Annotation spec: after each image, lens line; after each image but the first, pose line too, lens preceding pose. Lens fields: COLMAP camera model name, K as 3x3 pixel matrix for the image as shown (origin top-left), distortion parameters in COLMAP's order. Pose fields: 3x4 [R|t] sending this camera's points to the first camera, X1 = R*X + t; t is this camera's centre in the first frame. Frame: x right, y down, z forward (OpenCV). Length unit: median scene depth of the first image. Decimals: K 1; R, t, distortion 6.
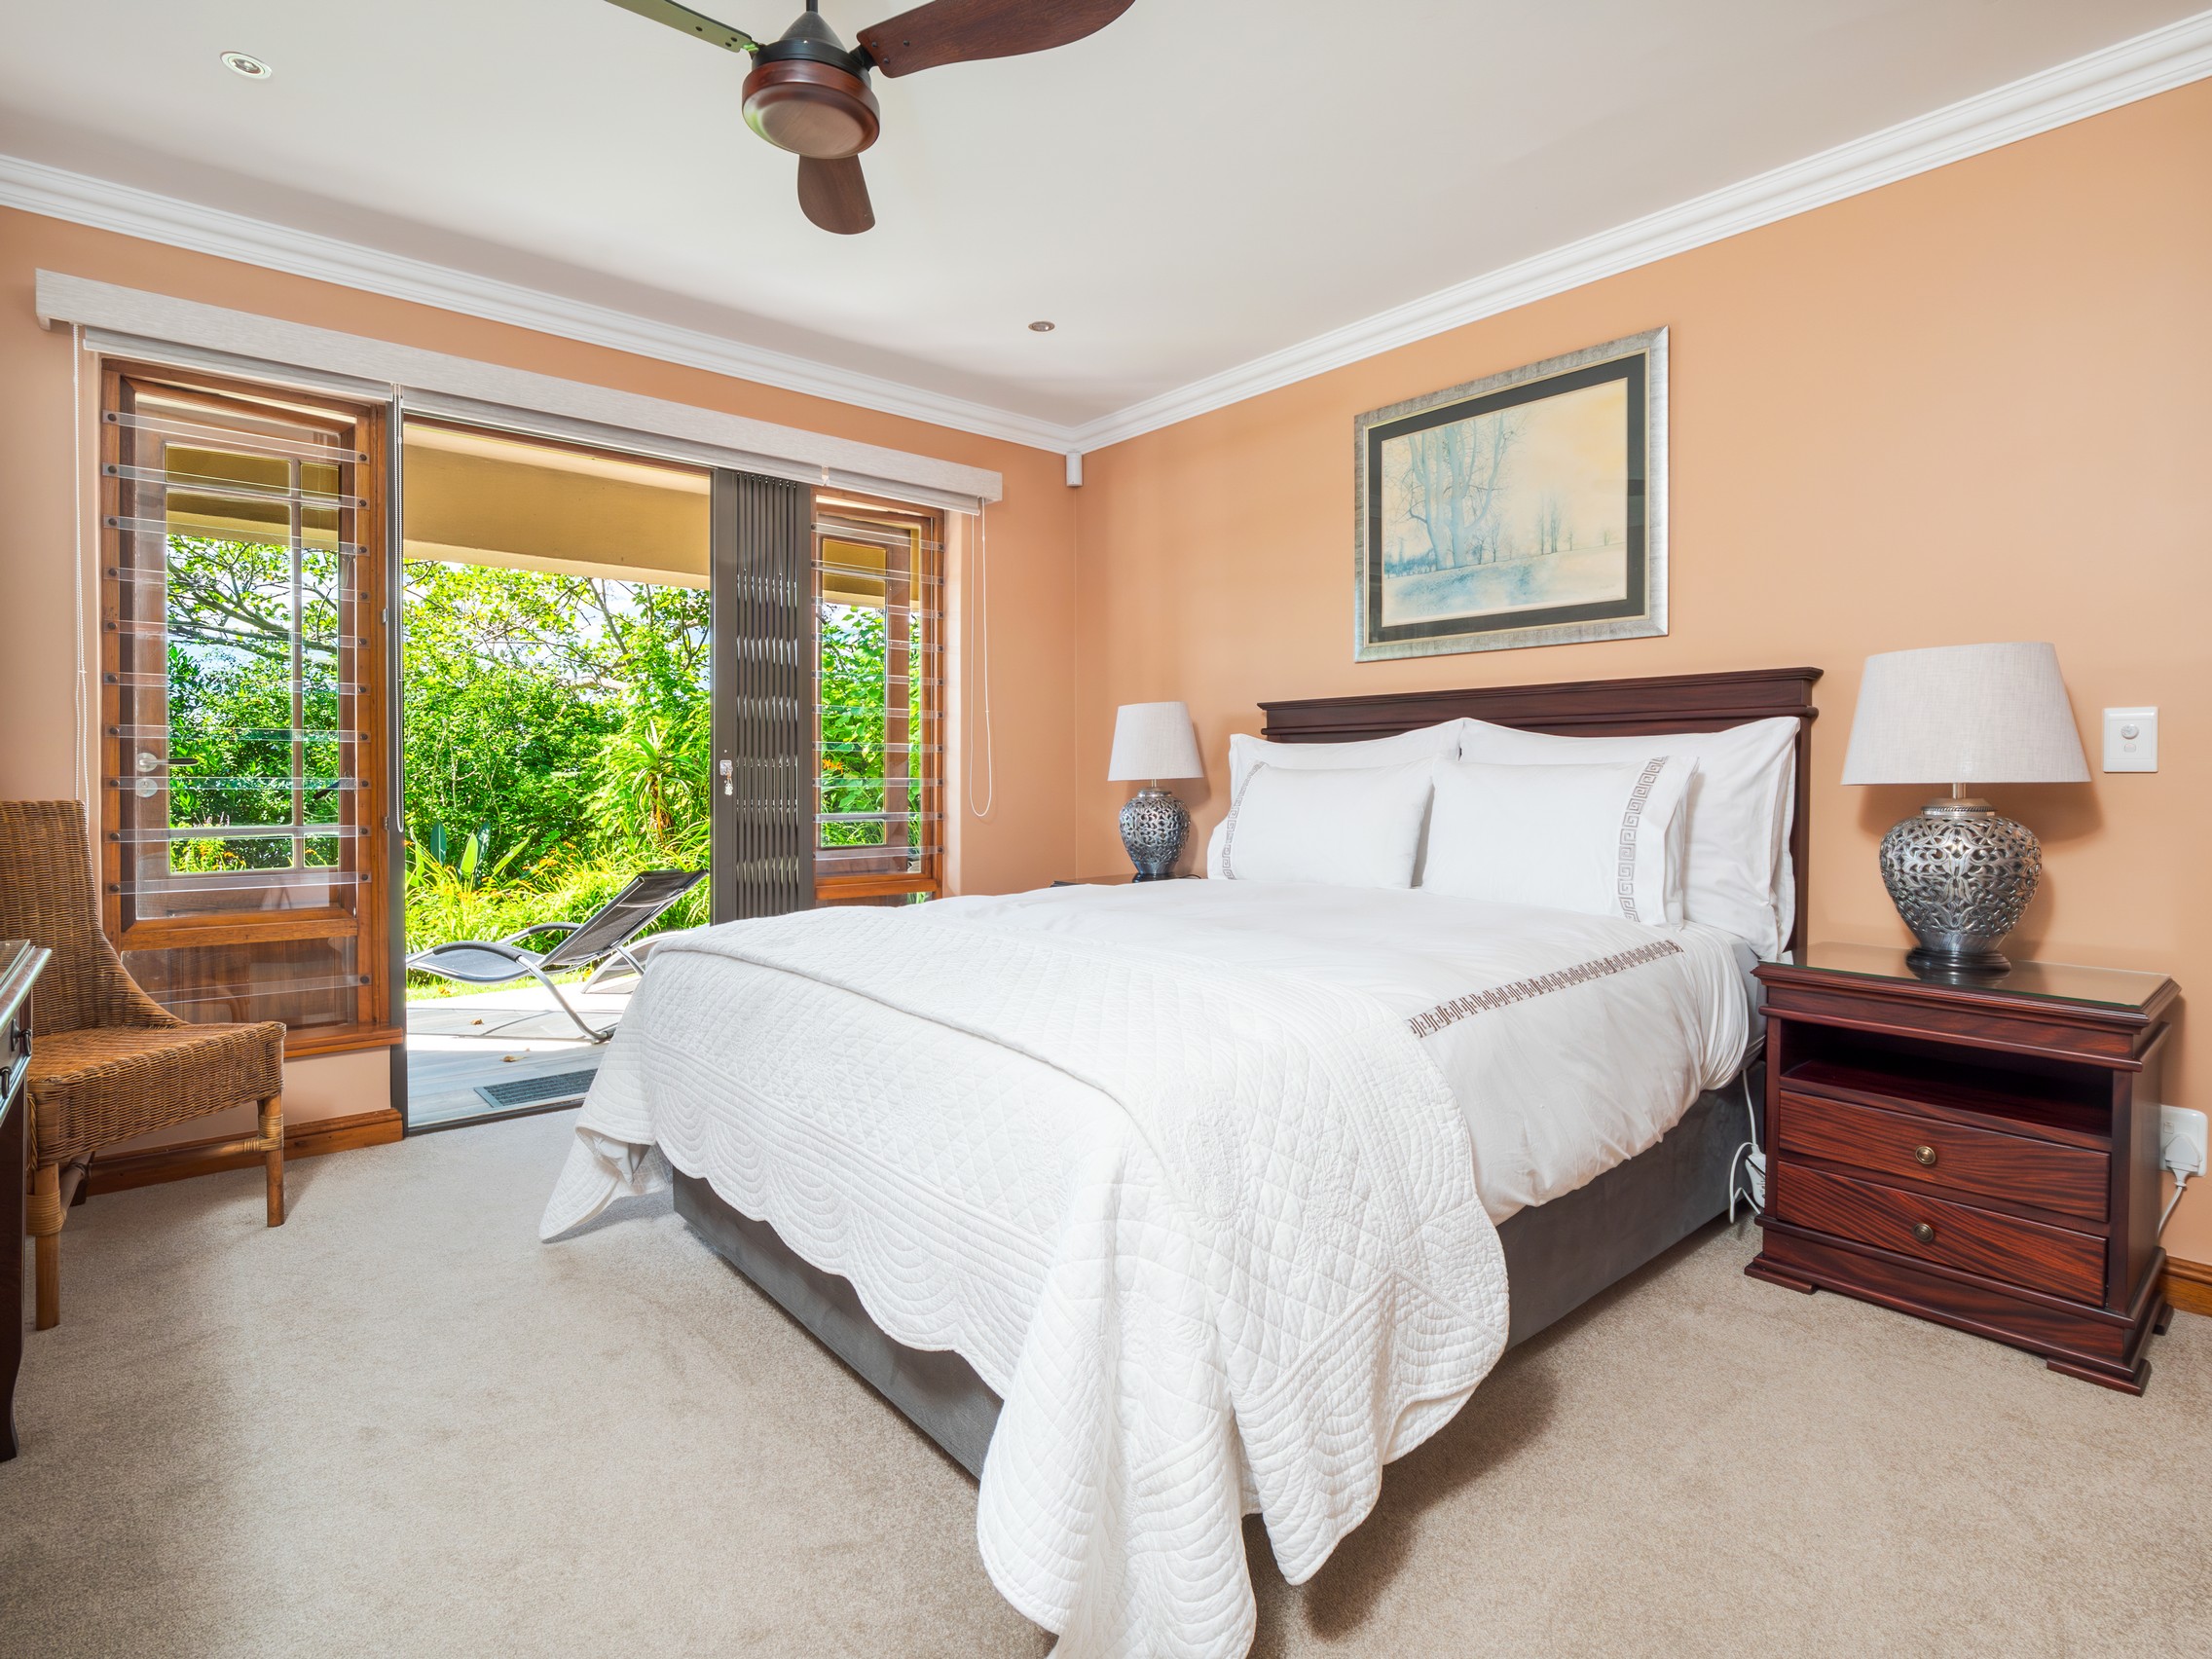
lens RADIAL K [[1122.7, 0, 1103.9], [0, 1122.7, 802.0], [0, 0, 1]] dist [-0.000622, 0.000033]
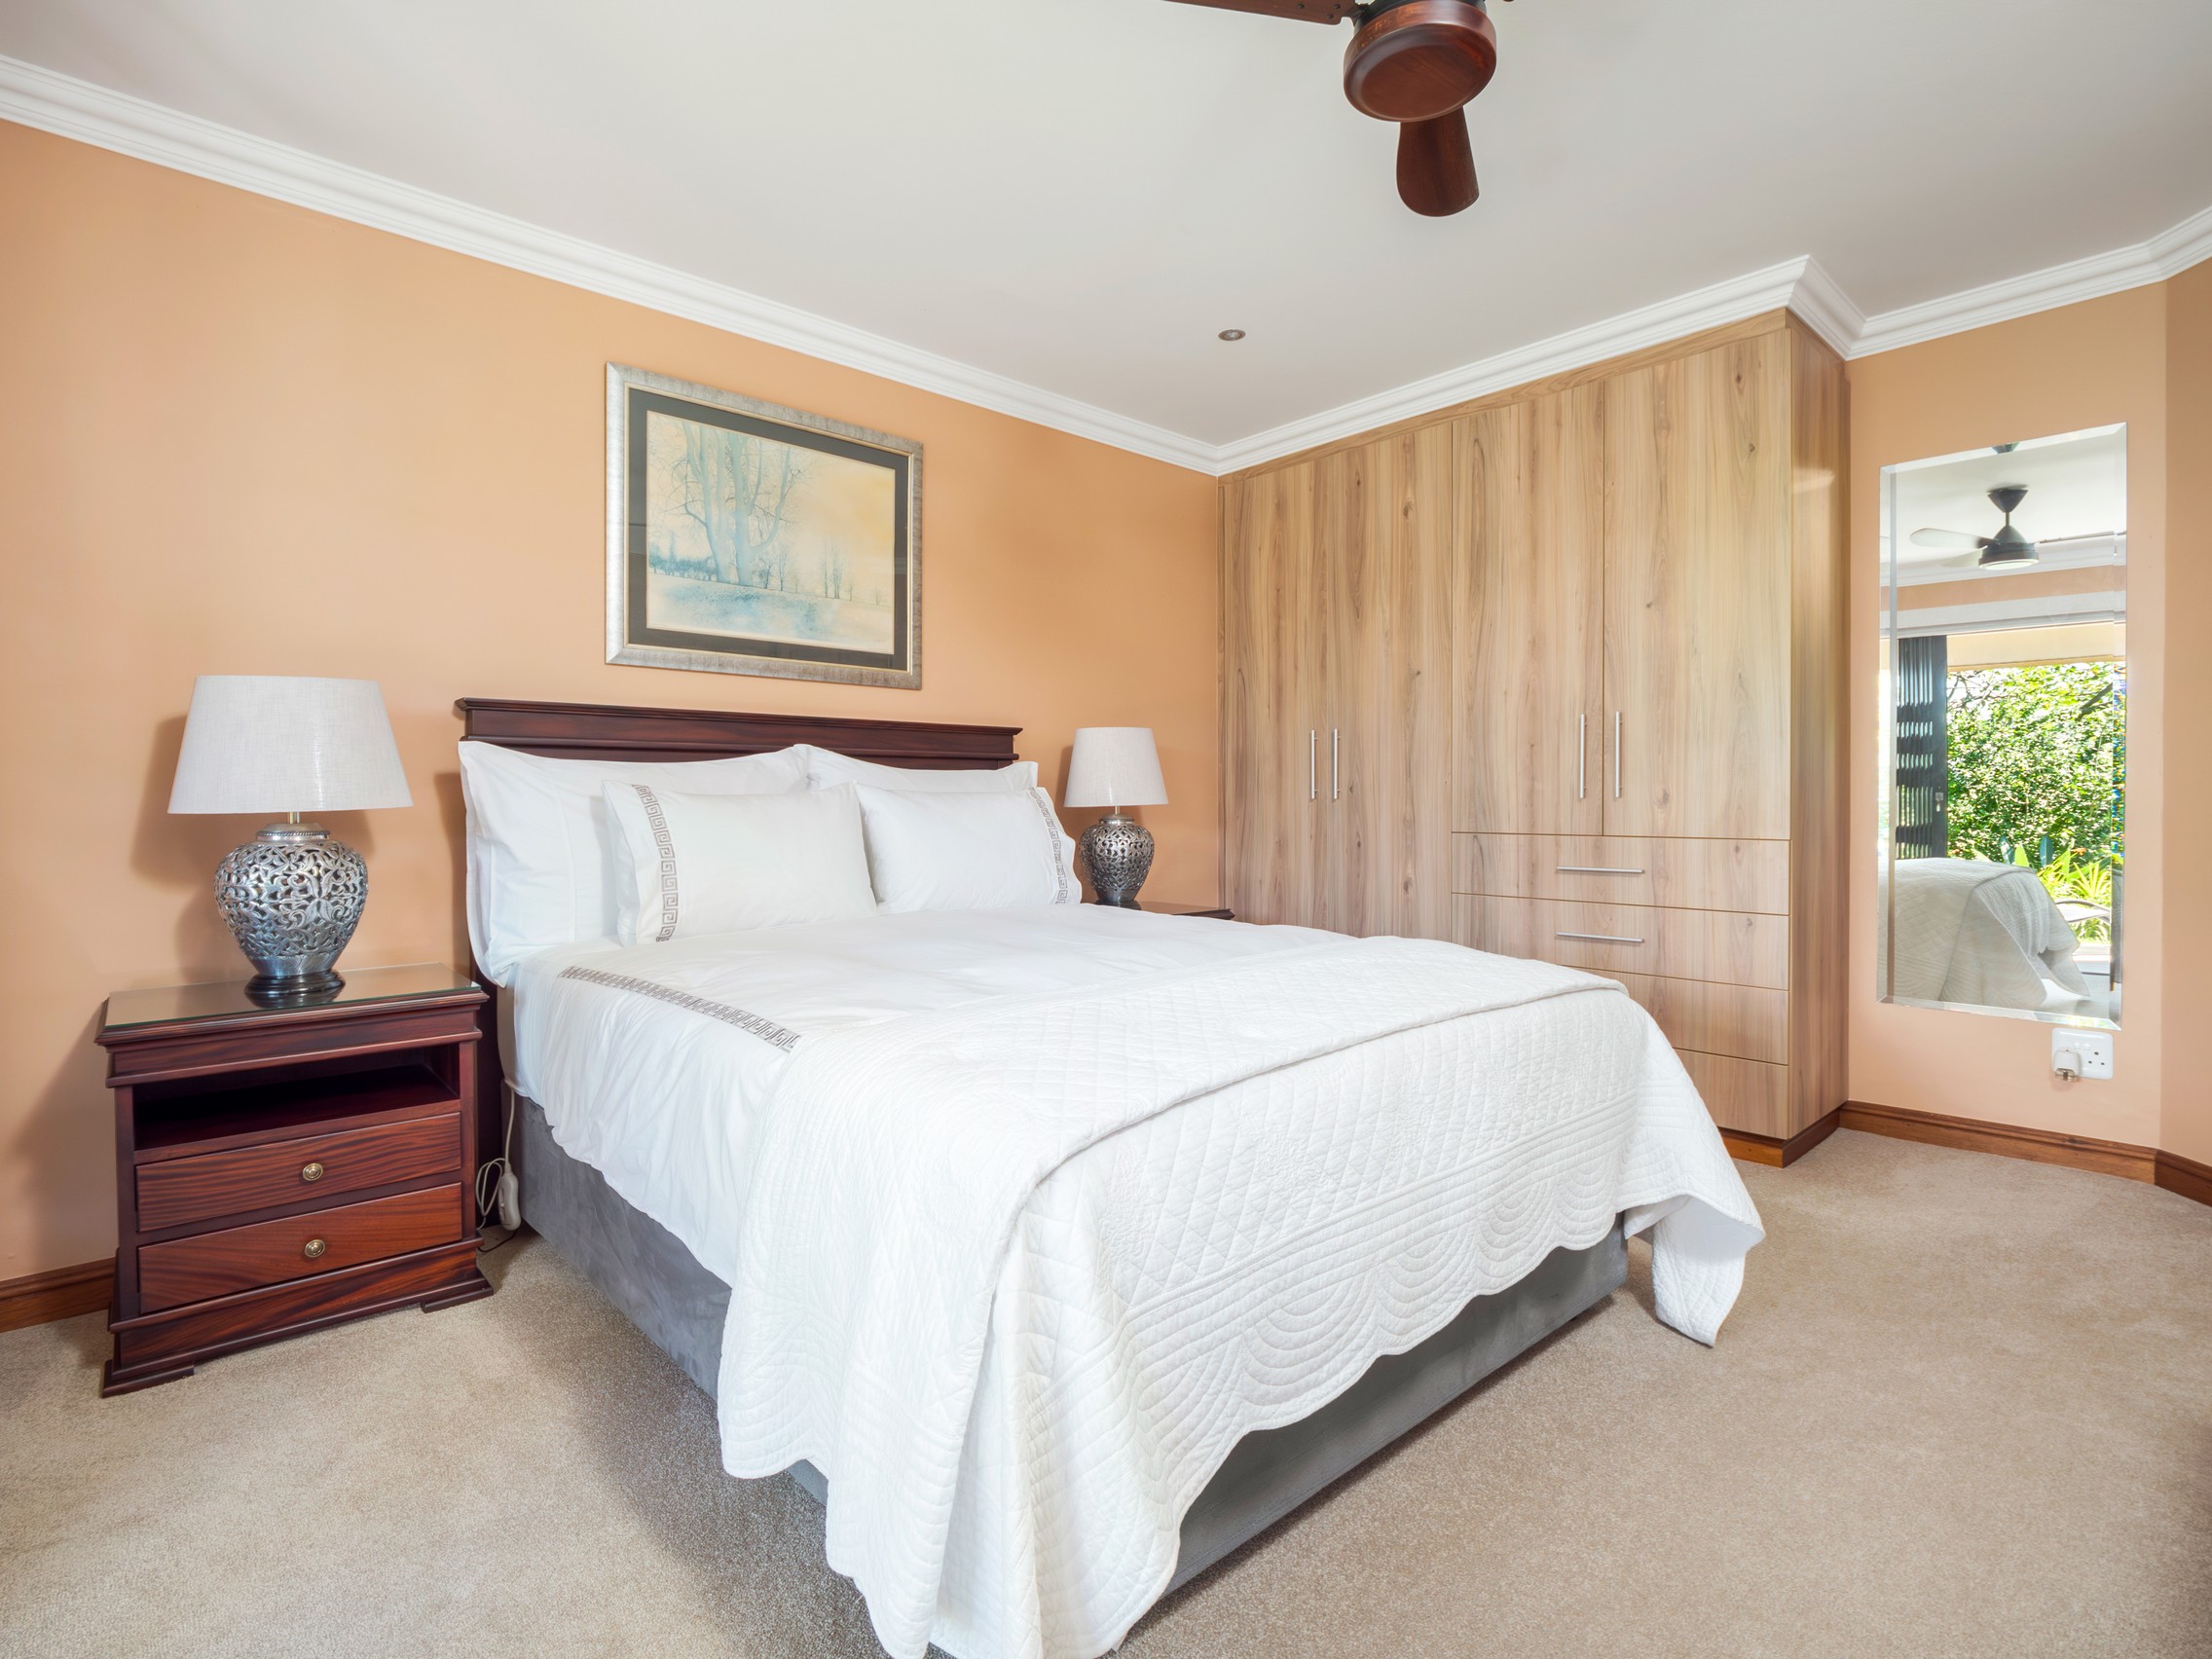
lens RADIAL K [[1064.8, 0, 1113.9], [0, 1064.8, 821.7], [0, 0, 1]] dist [-0.018574, -0.000605]
pose [[-0.027052, -0.019174, 0.999450, -0.591638], [0.024400, 0.999505, 0.019836, -0.017225], [-0.999336, 0.024923, -0.026571, 0.700049]]
